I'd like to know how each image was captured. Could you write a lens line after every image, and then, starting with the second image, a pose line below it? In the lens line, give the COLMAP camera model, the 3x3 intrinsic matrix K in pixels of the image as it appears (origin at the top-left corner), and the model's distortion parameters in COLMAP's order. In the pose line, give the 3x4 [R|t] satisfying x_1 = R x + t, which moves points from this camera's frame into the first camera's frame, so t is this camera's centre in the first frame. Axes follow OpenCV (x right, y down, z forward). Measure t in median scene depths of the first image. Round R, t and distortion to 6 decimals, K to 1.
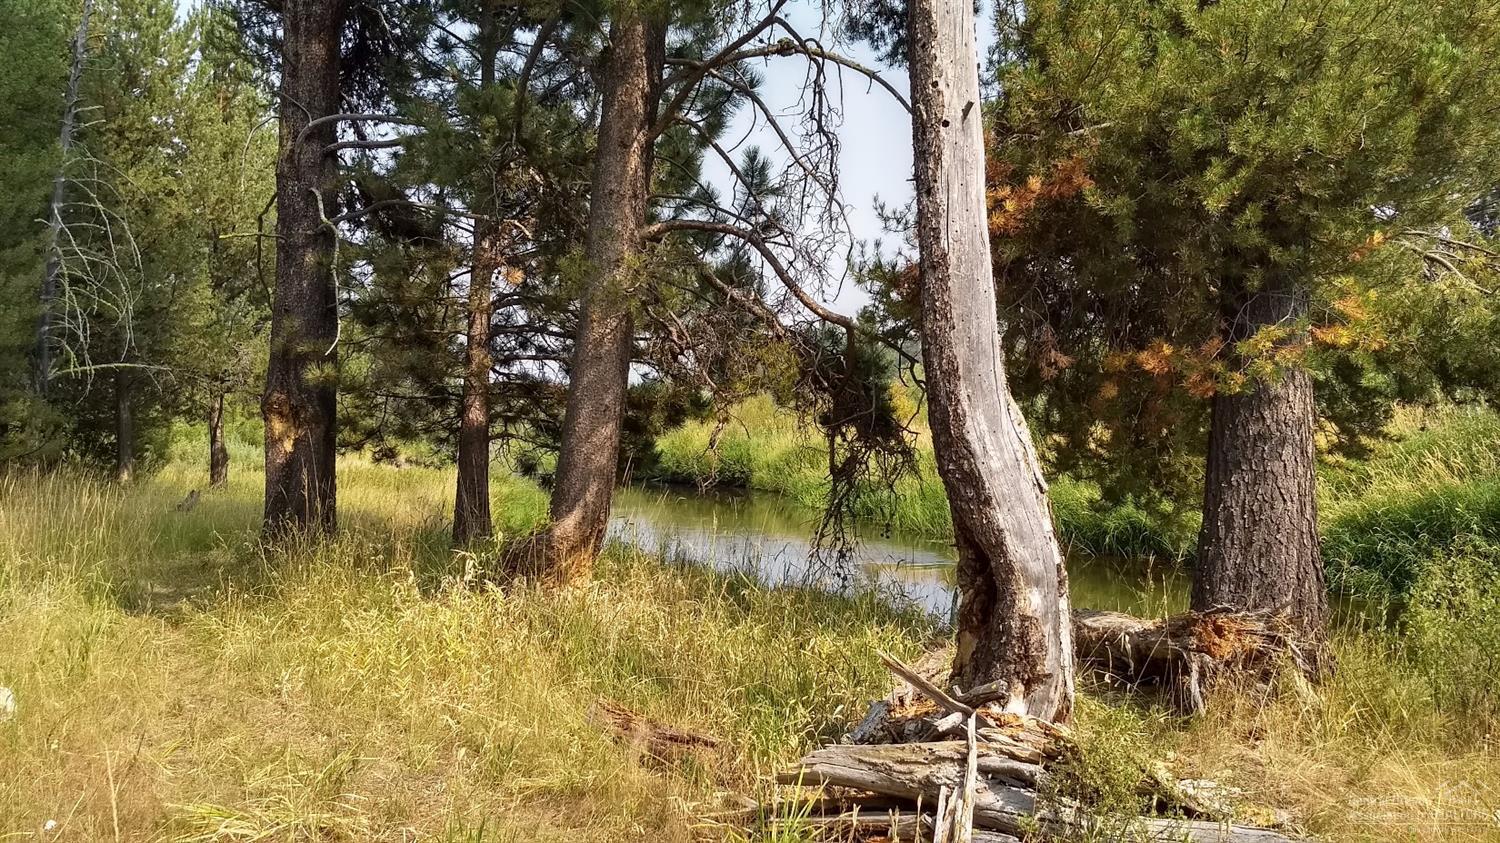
lens RADIAL K [[1249.4, 0, 803.6], [0, 1249.4, 416.8], [0, 0, 1]] dist [0.347382, -0.645958]
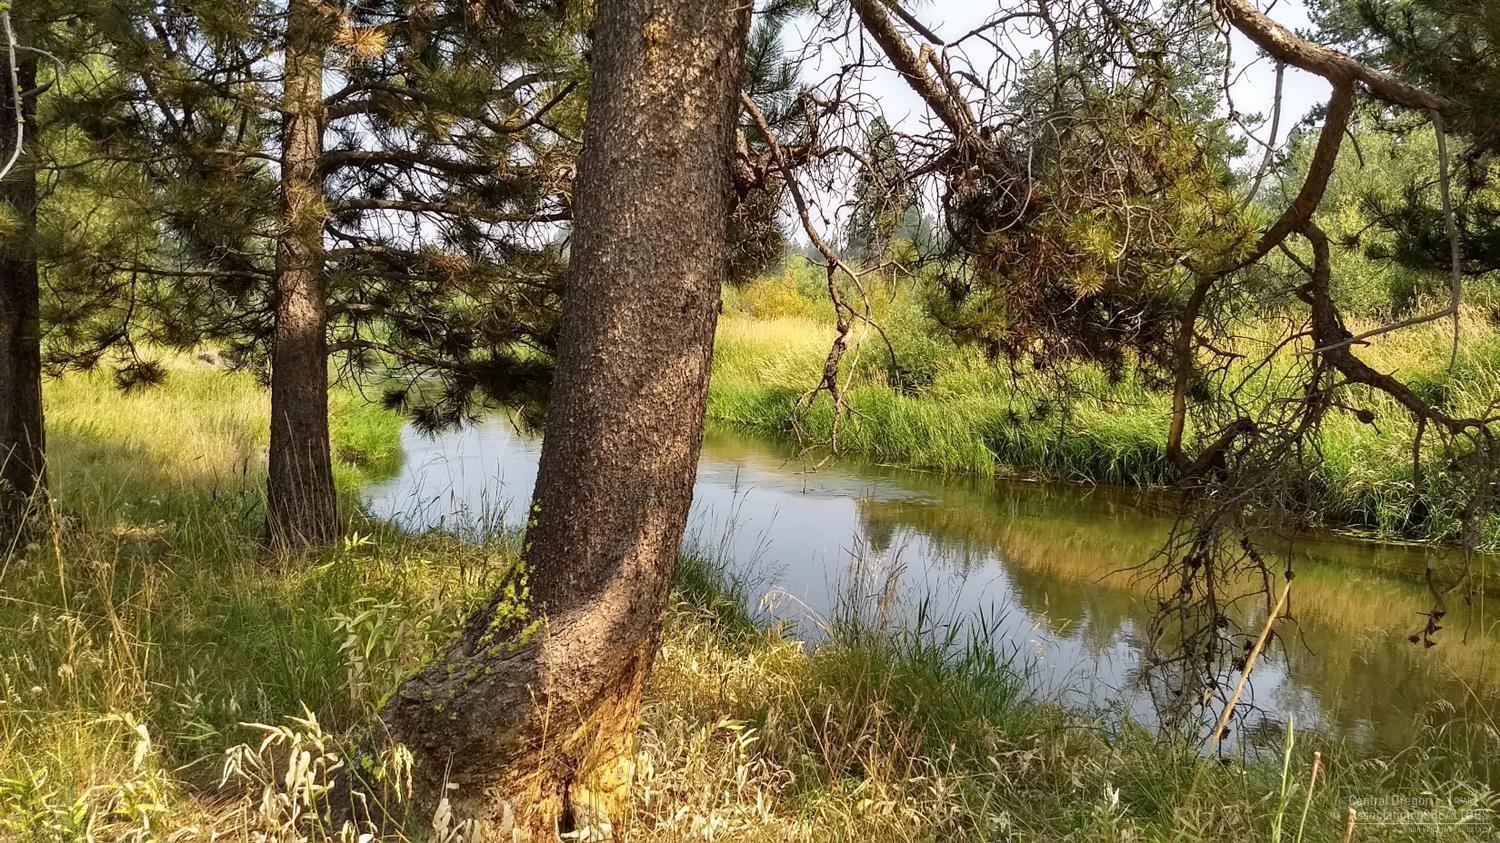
lens RADIAL K [[1249.4, 0, 803.6], [0, 1249.4, 416.8], [0, 0, 1]] dist [0.347382, -0.645958]
pose [[0.993085, -0.001846, 0.117382, -0.101634], [-0.007916, 0.996548, 0.082645, -0.002308], [-0.117129, -0.083002, 0.989642, 0.392778]]
